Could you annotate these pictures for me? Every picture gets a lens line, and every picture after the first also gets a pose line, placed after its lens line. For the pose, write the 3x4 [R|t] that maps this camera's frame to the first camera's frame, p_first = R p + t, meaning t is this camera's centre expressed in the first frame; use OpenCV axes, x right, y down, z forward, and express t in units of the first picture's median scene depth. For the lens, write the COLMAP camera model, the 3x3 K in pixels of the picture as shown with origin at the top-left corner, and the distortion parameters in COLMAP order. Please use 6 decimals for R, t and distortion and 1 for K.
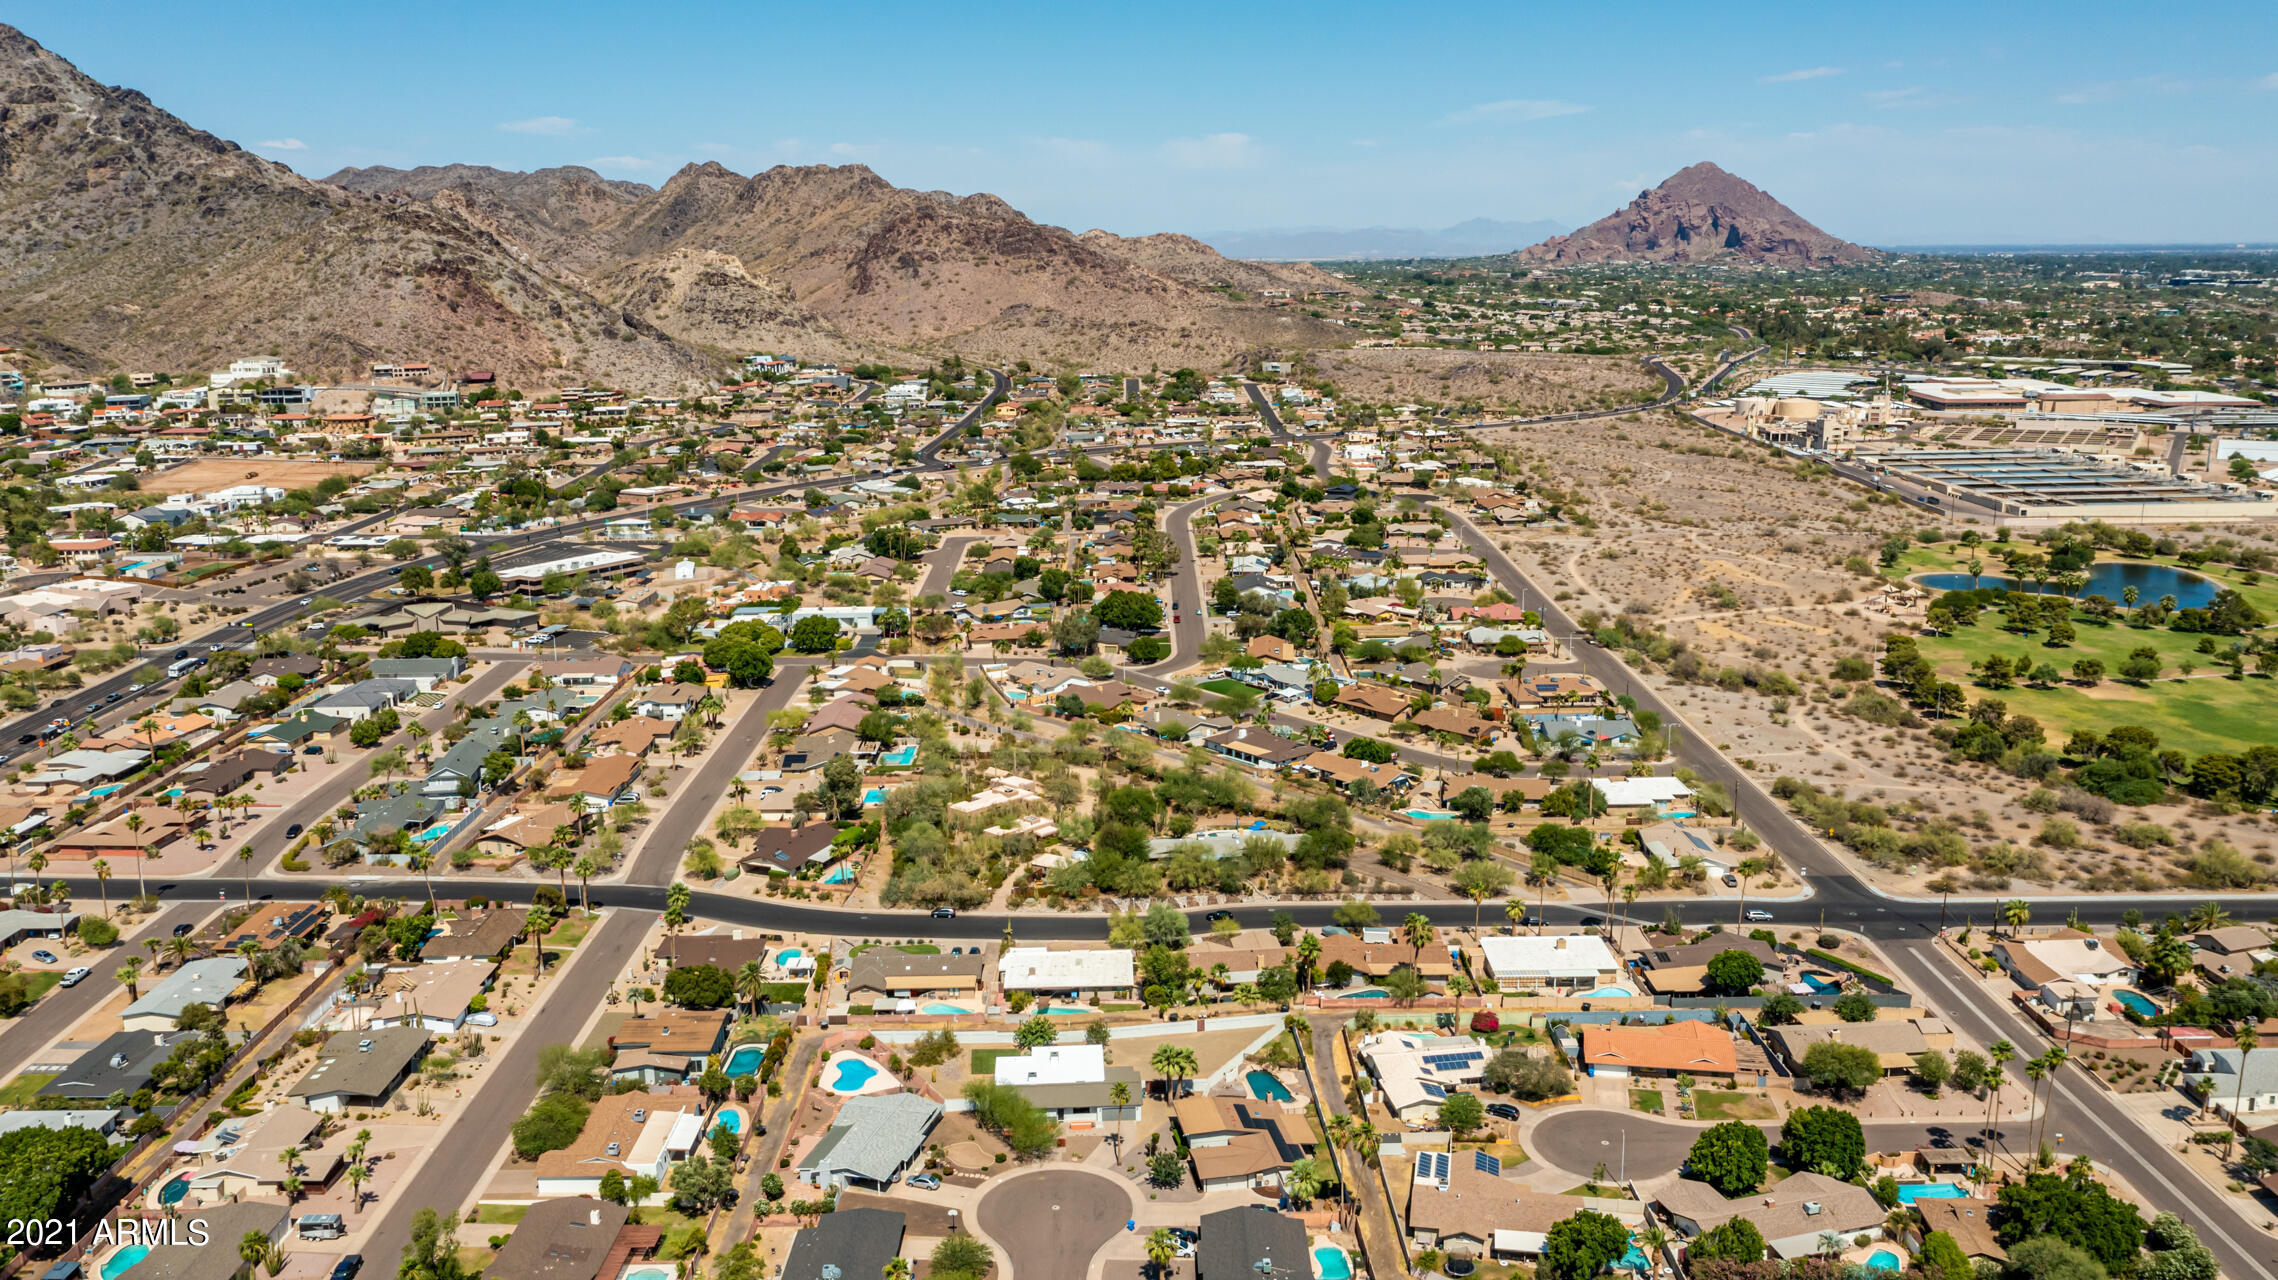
lens RADIAL K [[1778.3, 0, 1139.0], [0, 1778.3, 640.0], [0, 0, 1]] dist [-0.012603, -0.006026]
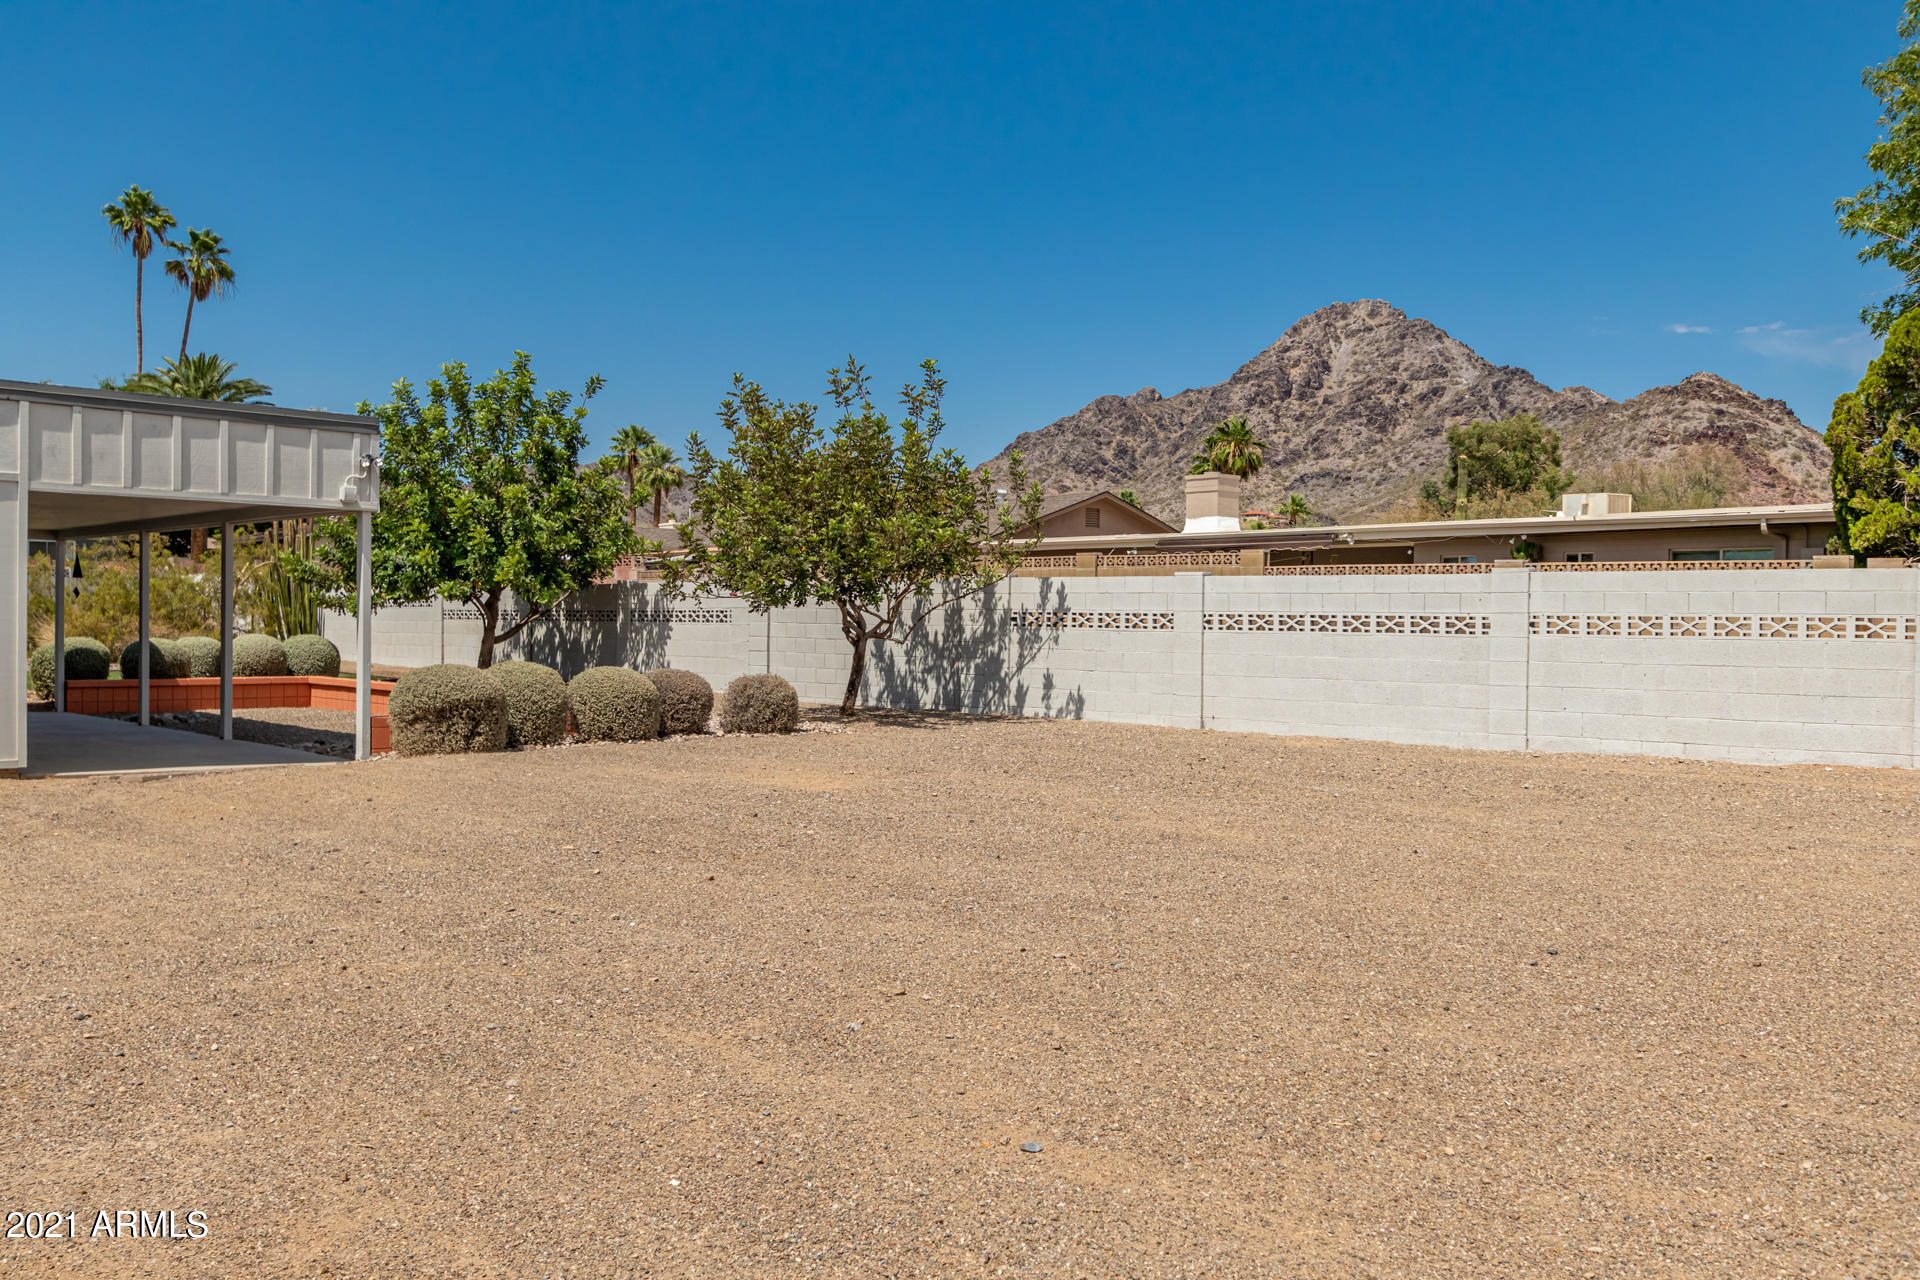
lens RADIAL K [[1677.3, 0, 960.0], [0, 1677.3, 640.0], [0, 0, 1]] dist [0.000876, -0.011085]
pose [[0.637498, 0.028803, -0.769914, 0.008944], [-0.185605, 0.975612, -0.117184, 0.054346], [0.747762, 0.217604, 0.627296, 0.224976]]
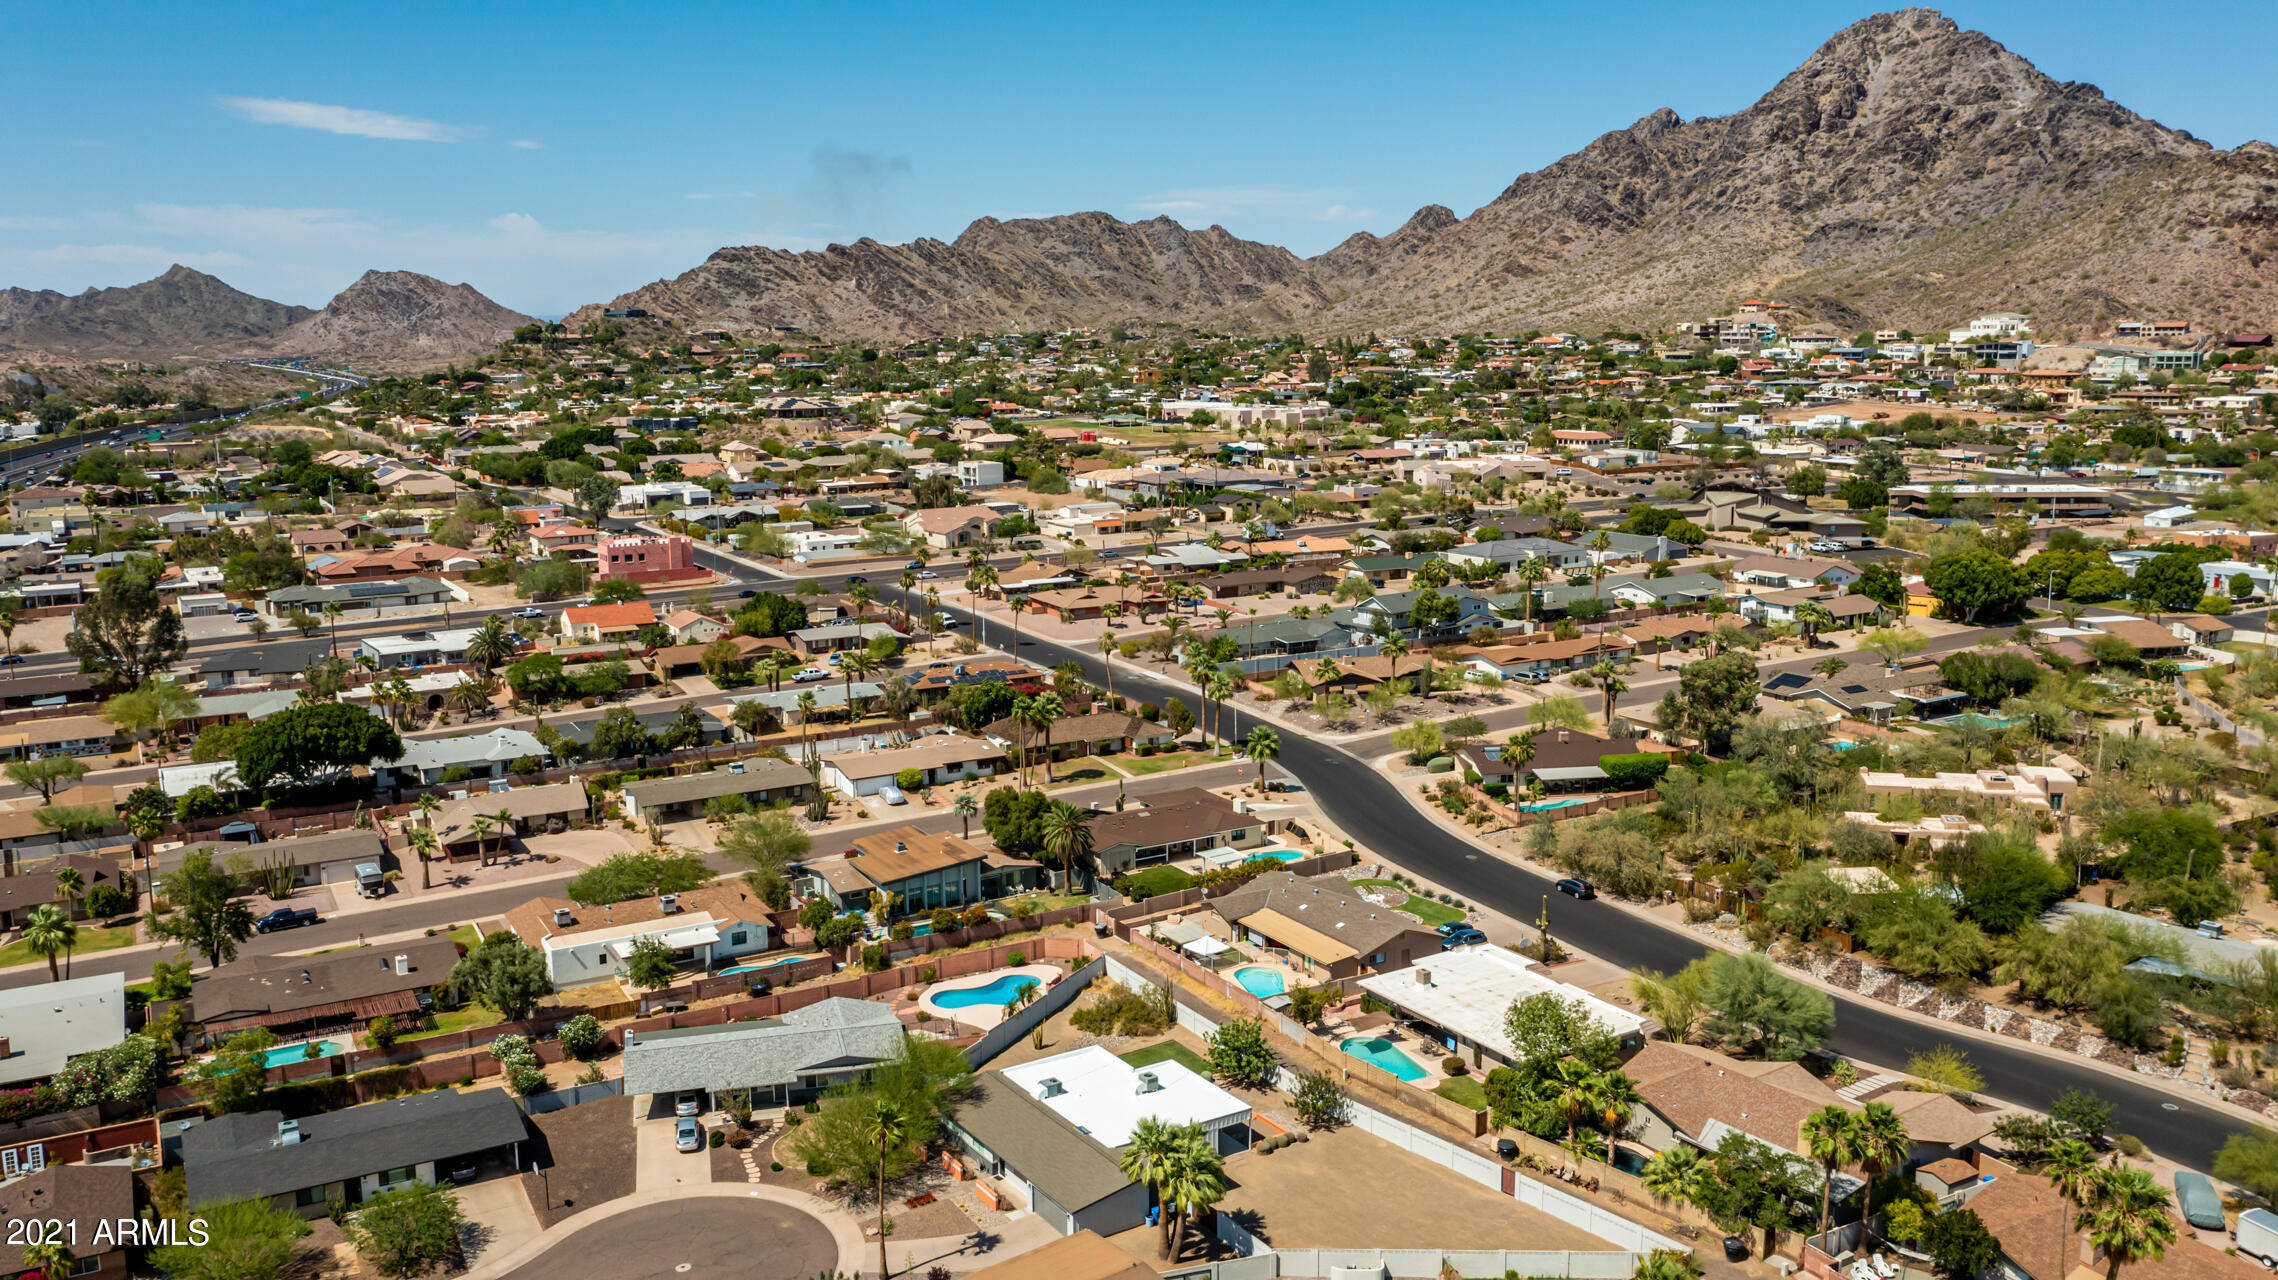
lens RADIAL K [[1778.3, 0, 1139.0], [0, 1778.3, 640.0], [0, 0, 1]] dist [-0.012603, -0.006026]
pose [[0.491807, 0.153242, -0.857113, 0.082441], [-0.179671, 0.981066, 0.072309, 0.016804], [0.851965, 0.118437, 0.510028, 0.163329]]
